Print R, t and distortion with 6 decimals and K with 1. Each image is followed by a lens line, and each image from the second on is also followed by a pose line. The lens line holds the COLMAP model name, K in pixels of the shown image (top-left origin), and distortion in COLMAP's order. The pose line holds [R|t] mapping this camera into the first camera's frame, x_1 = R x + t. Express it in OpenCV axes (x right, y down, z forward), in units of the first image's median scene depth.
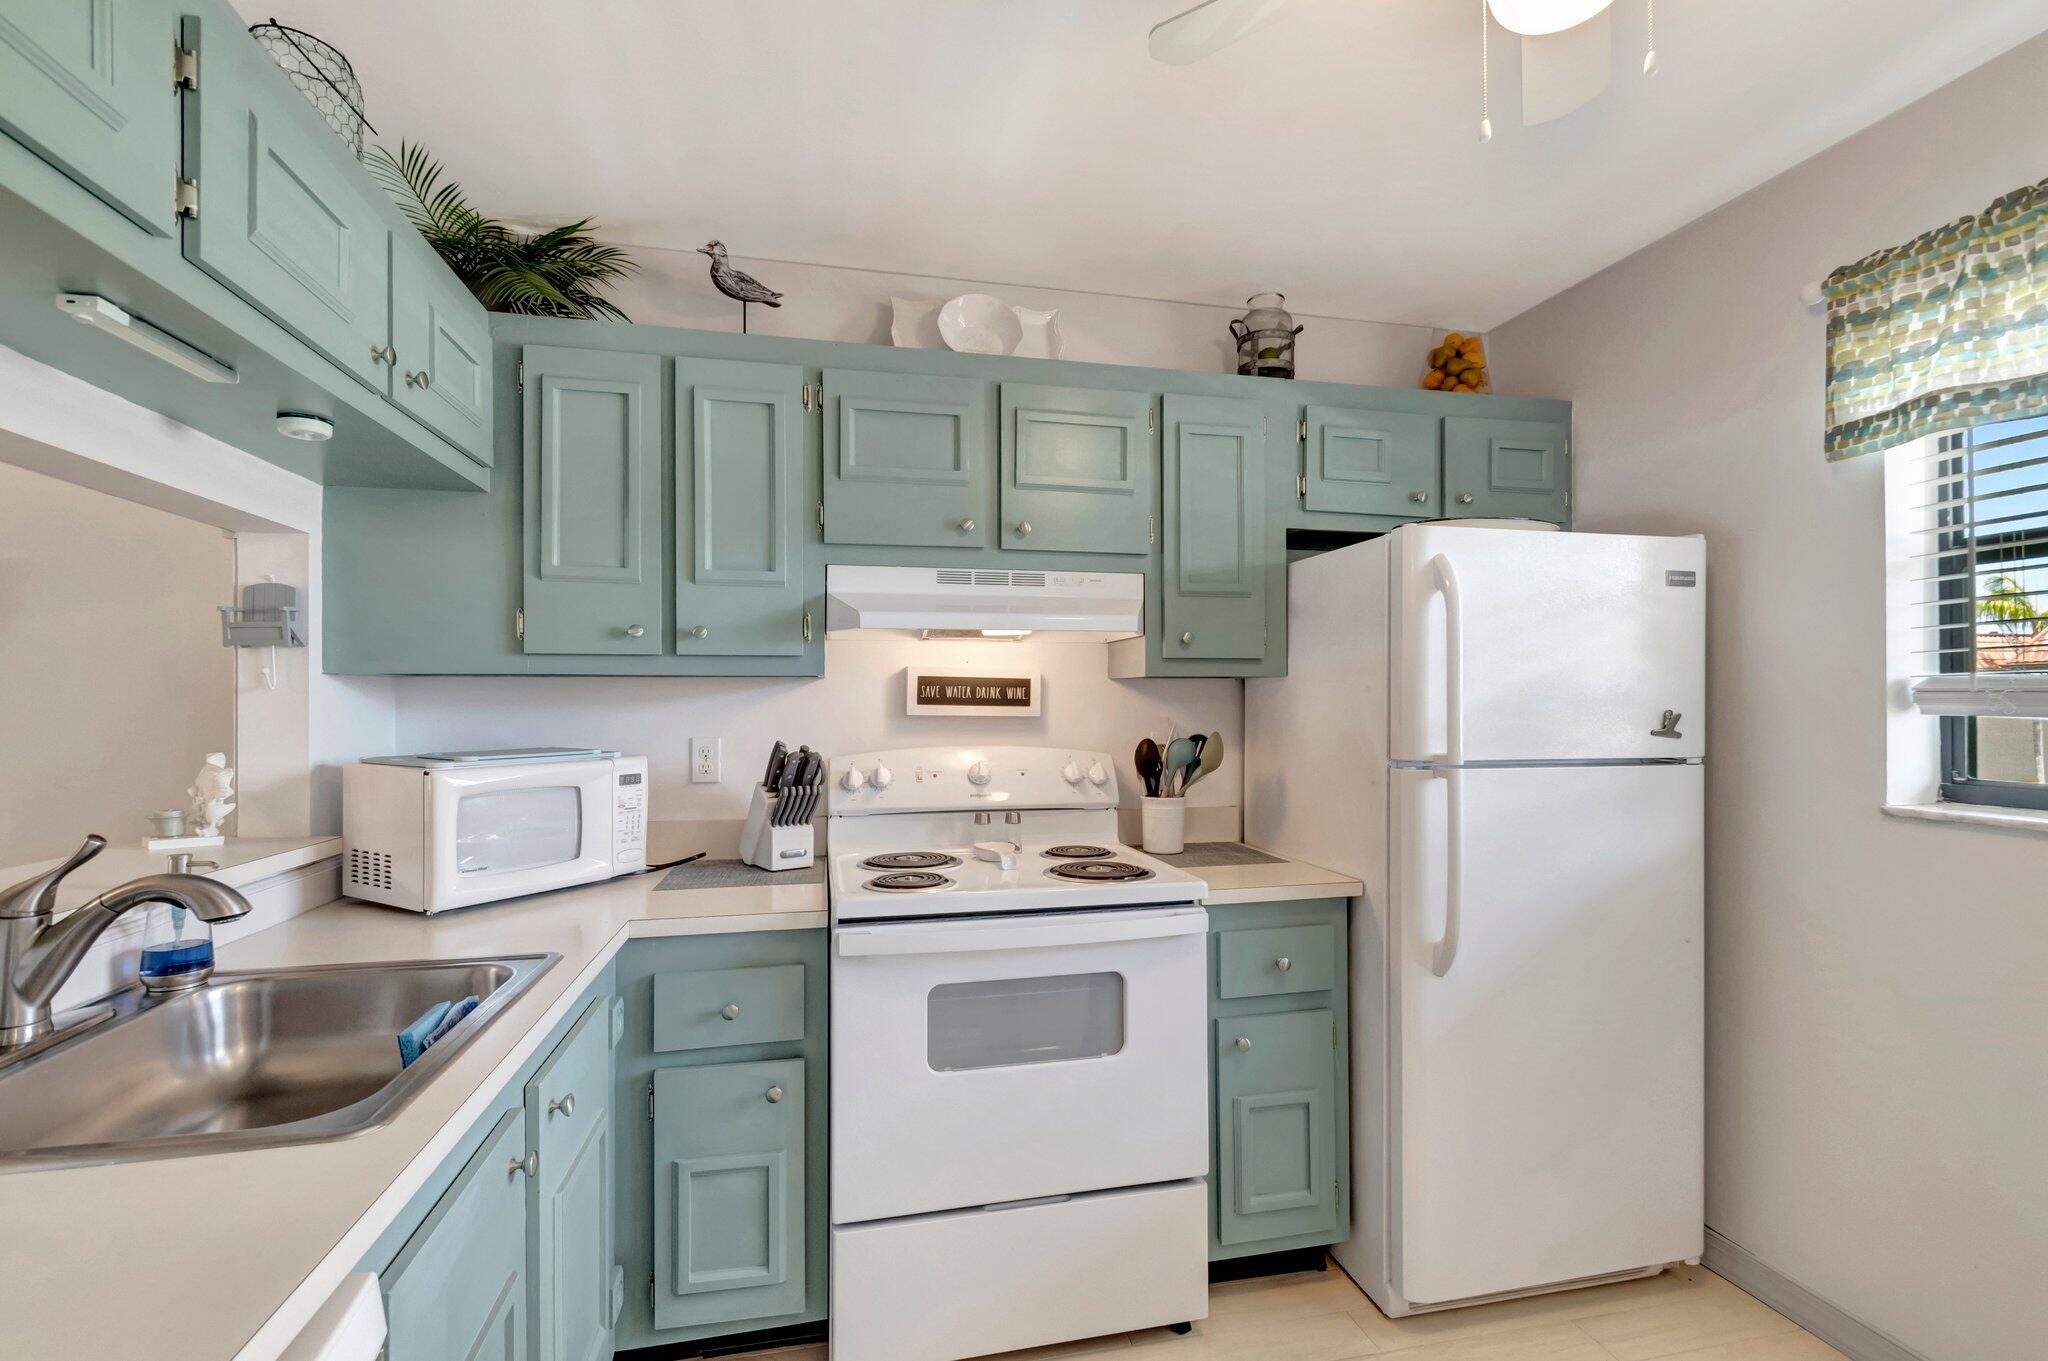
lens RADIAL K [[904.6, 0, 1028.1], [0, 904.6, 704.8], [0, 0, 1]] dist [0.000705, 0.000380]
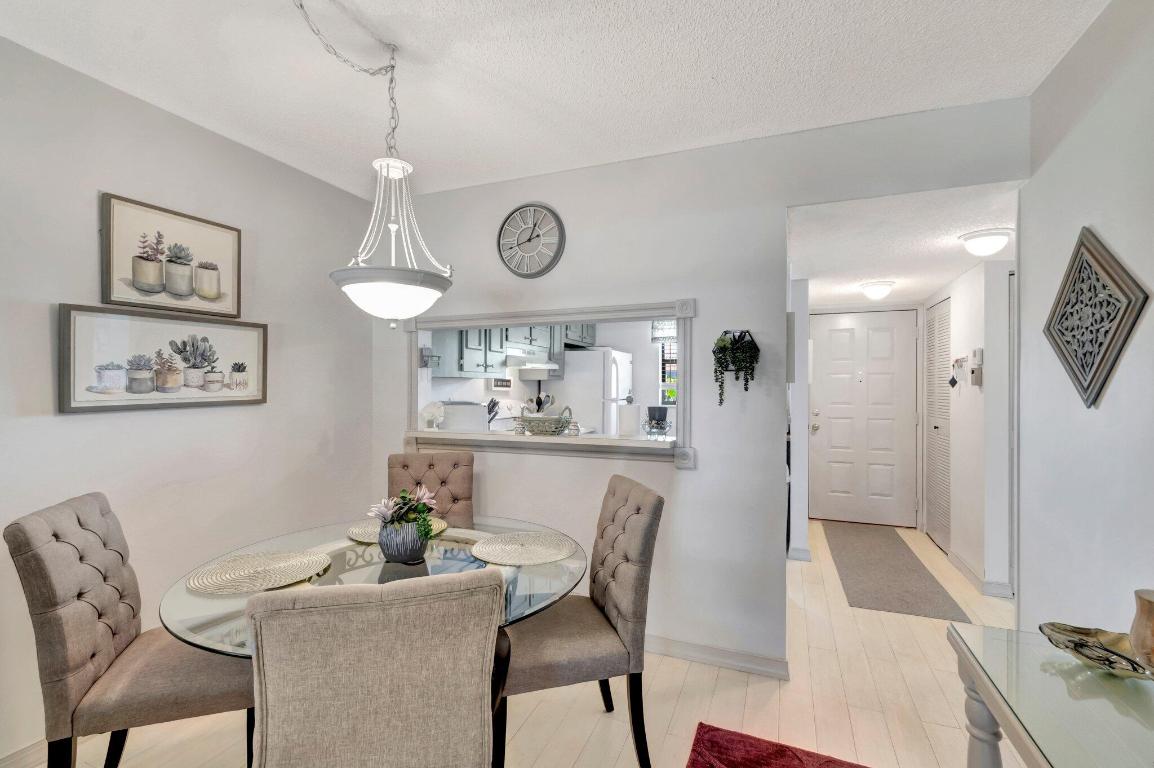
lens RADIAL K [[515.3, 0, 582.7], [0, 515.3, 390.8], [0, 0, 1]] dist [0.003622, 0.000459]
pose [[0.565785, -0.003129, 0.824547, -1.661291], [-0.004233, 0.999969, 0.006699, -0.000504], [-0.824542, -0.007281, 0.565754, -0.372401]]
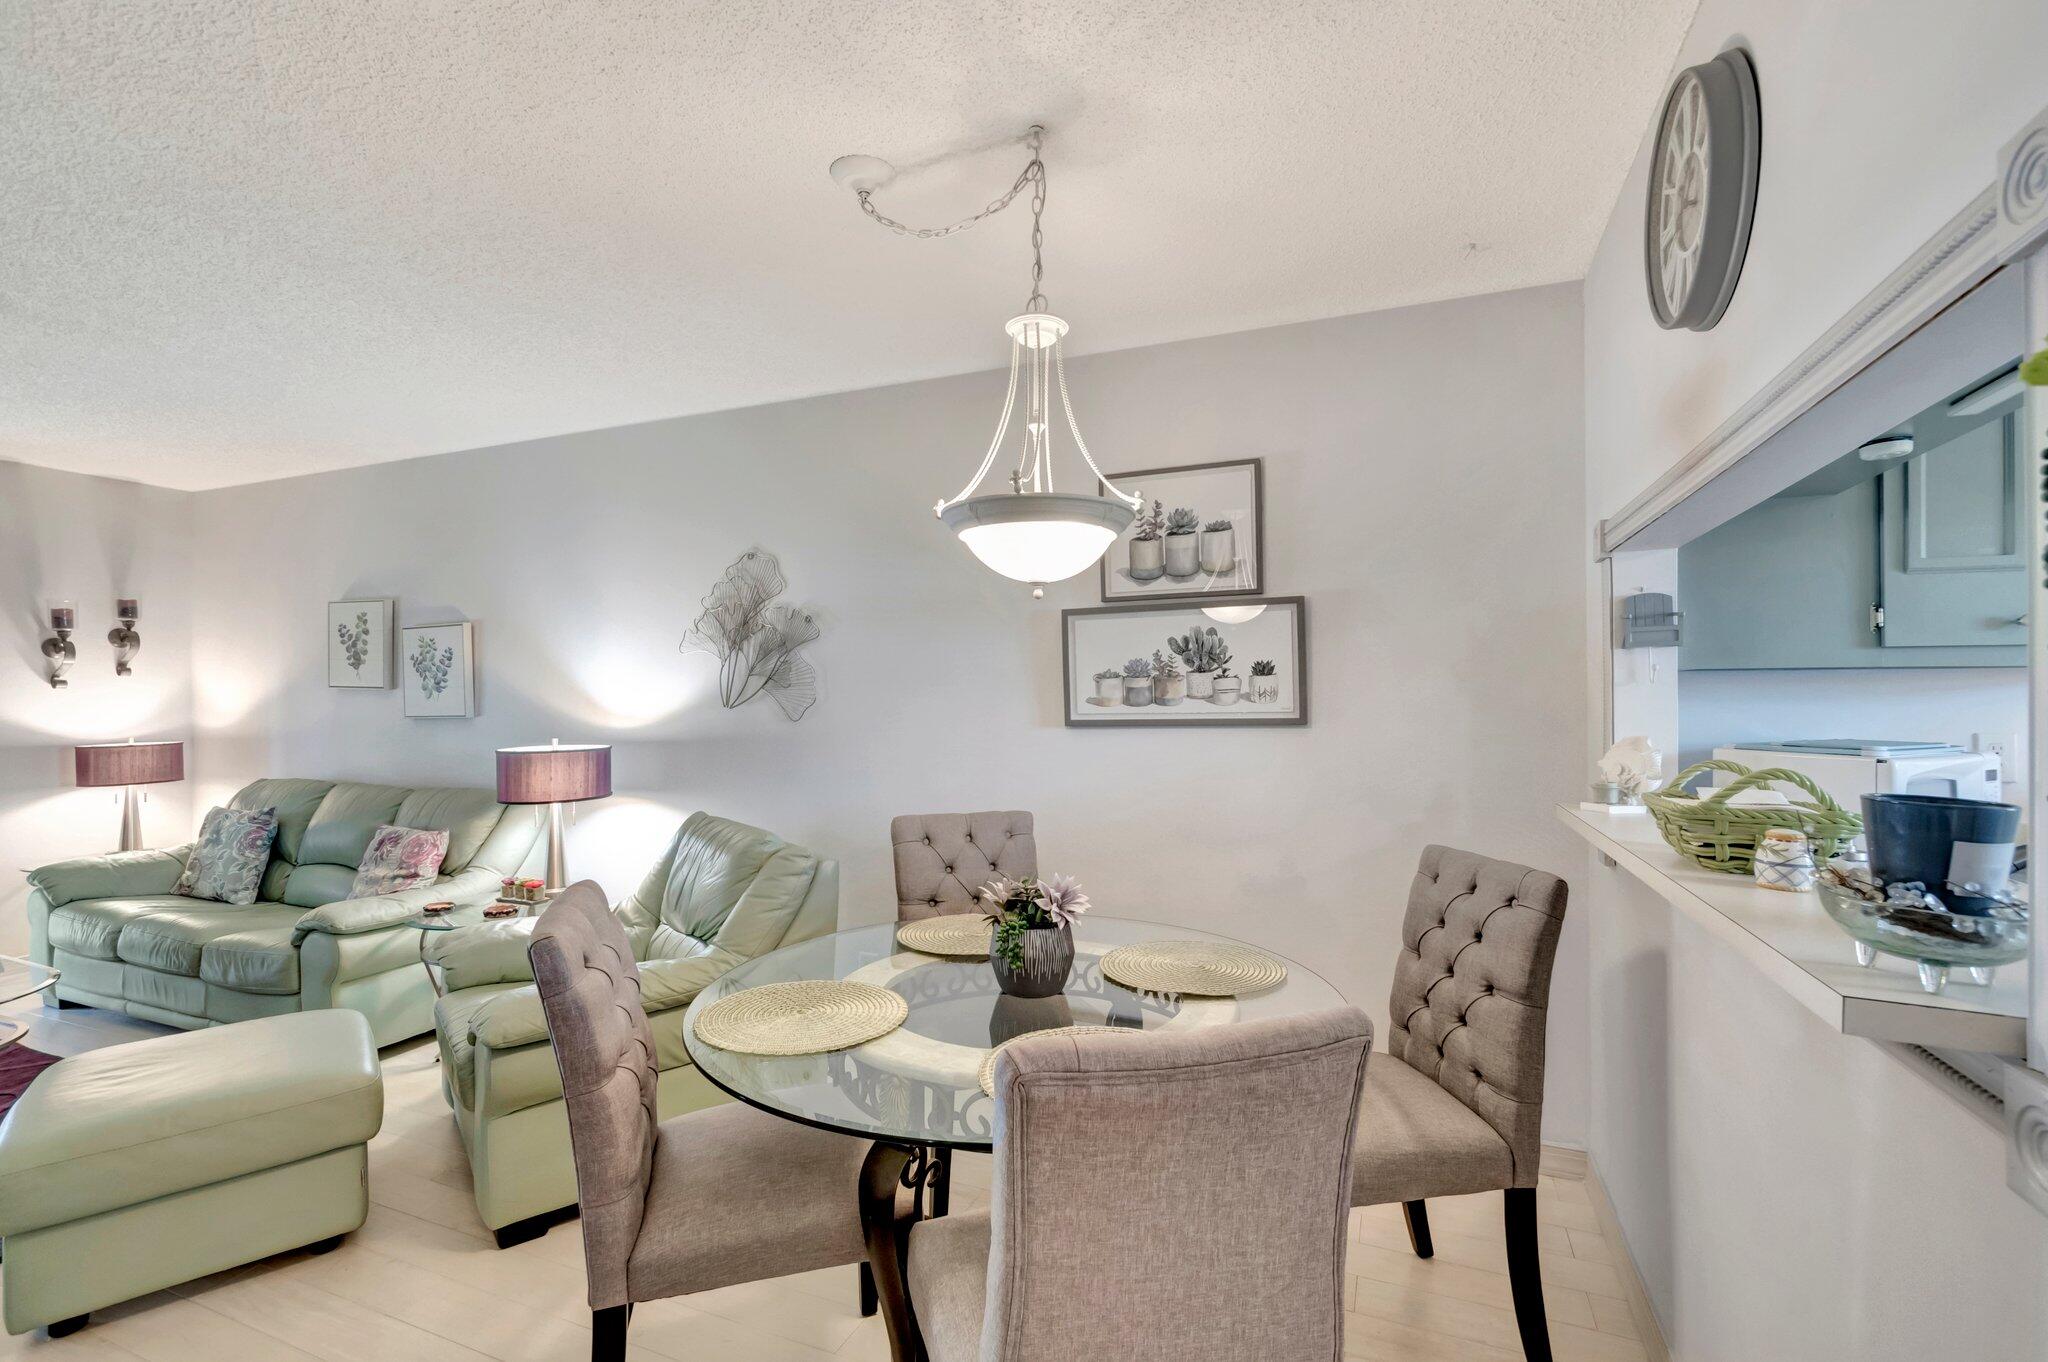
lens RADIAL K [[914.5, 0, 1034.1], [0, 914.5, 693.0], [0, 0, 1]] dist [0.003622, 0.000459]
pose [[0.811608, -0.001773, -0.584200, -0.655834], [-0.002736, 0.999973, -0.006835, 0.004034], [0.584197, 0.007146, 0.811581, -0.362459]]
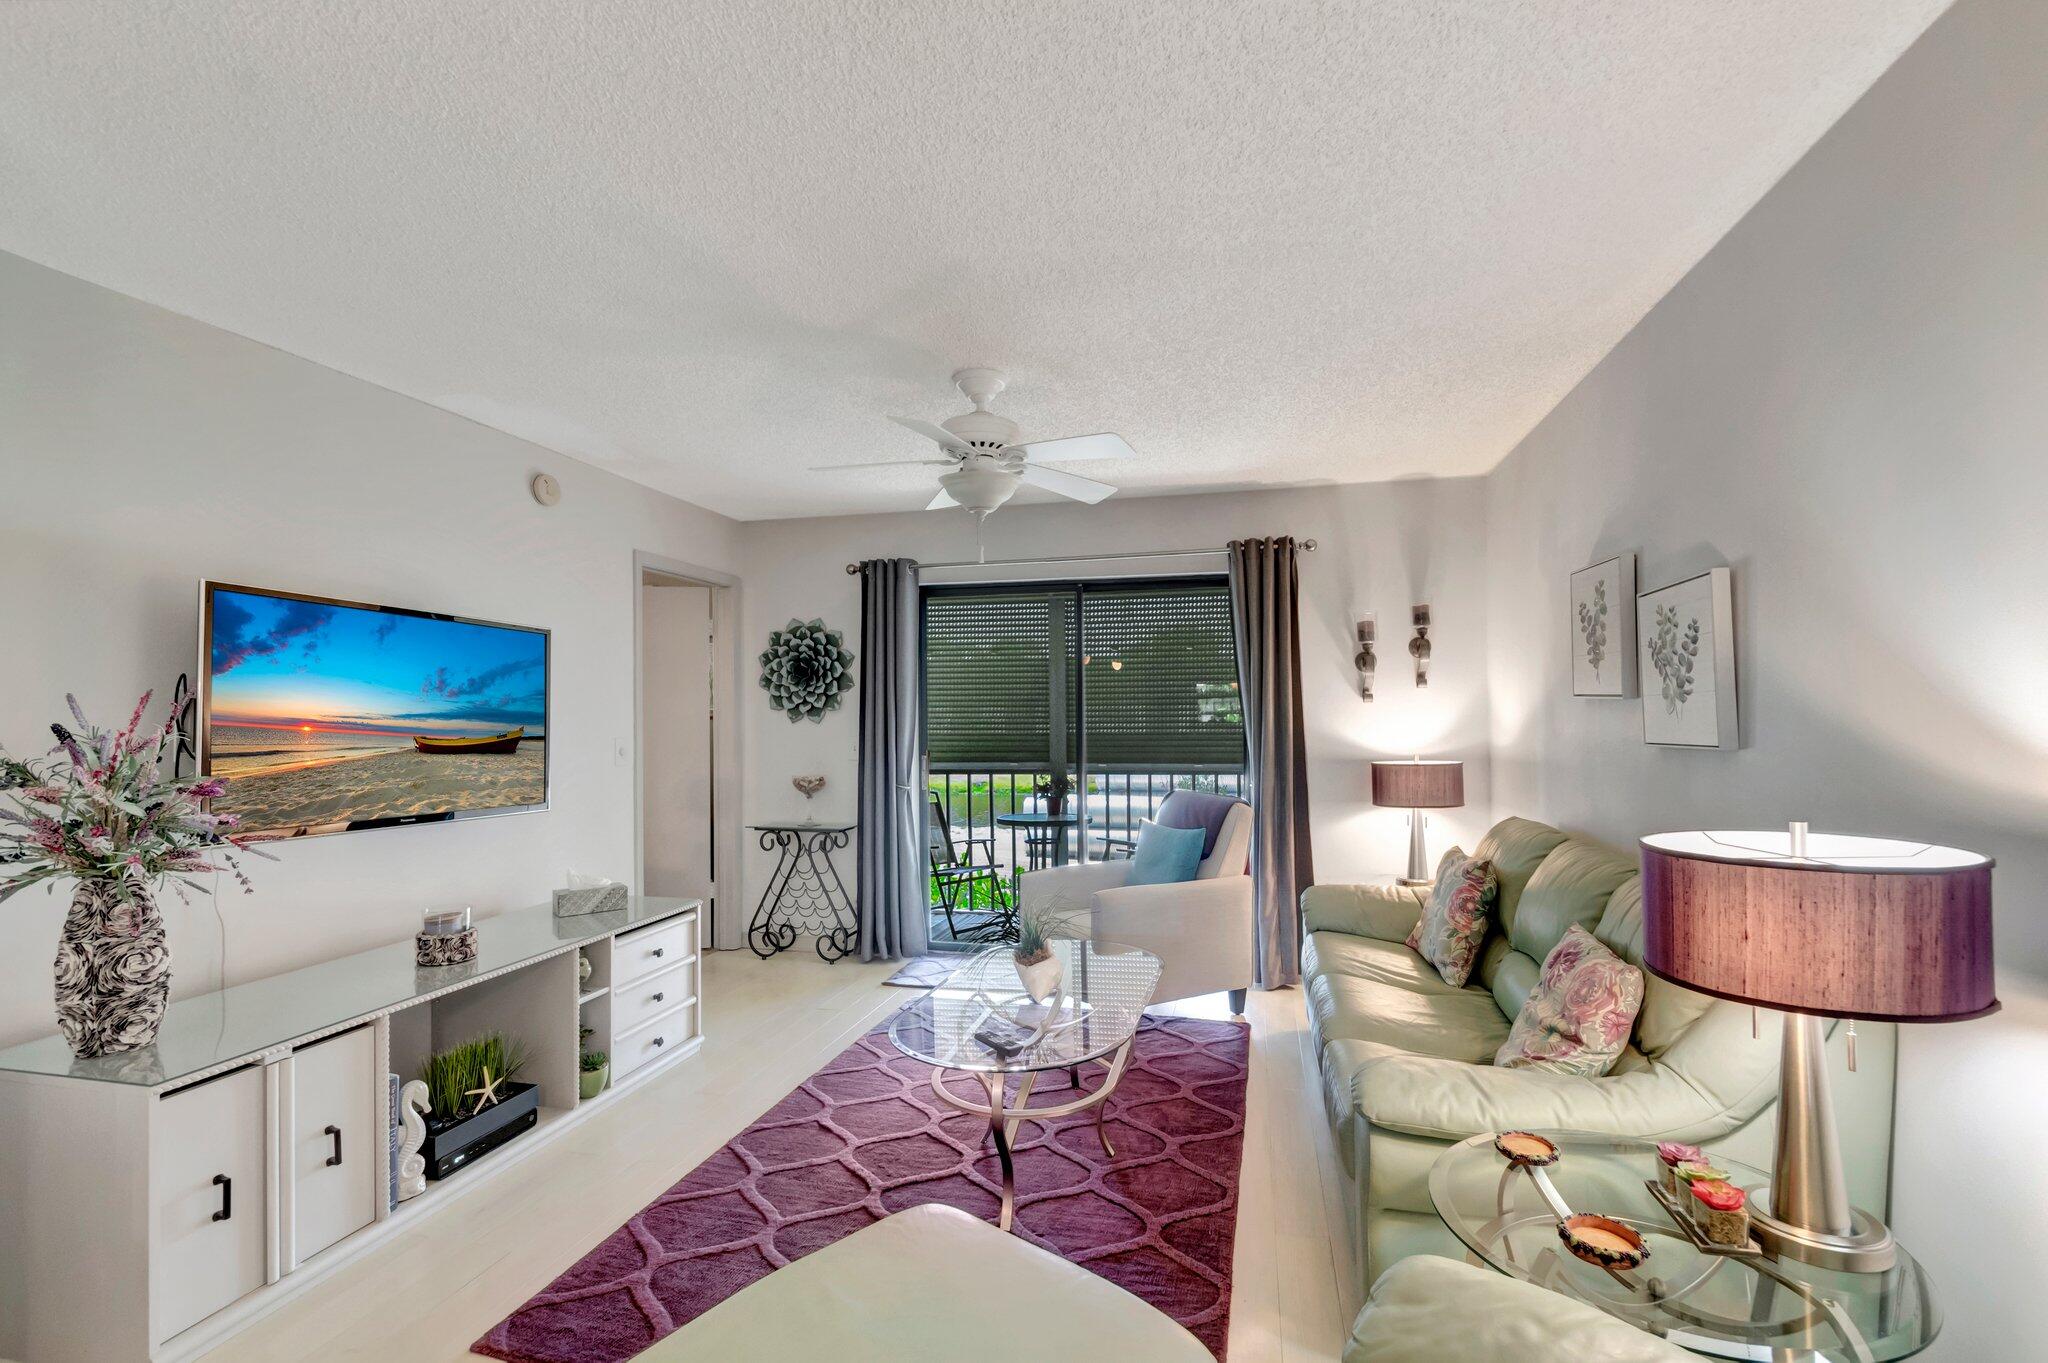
lens RADIAL K [[904.6, 0, 1028.1], [0, 904.6, 705.8], [0, 0, 1]] dist [0.000705, 0.000380]
pose [[-0.447131, -0.000659, -0.894468, -1.518579], [0.008428, 0.999952, -0.004950, -0.003577], [0.894429, -0.009752, -0.447104, 0.268522]]
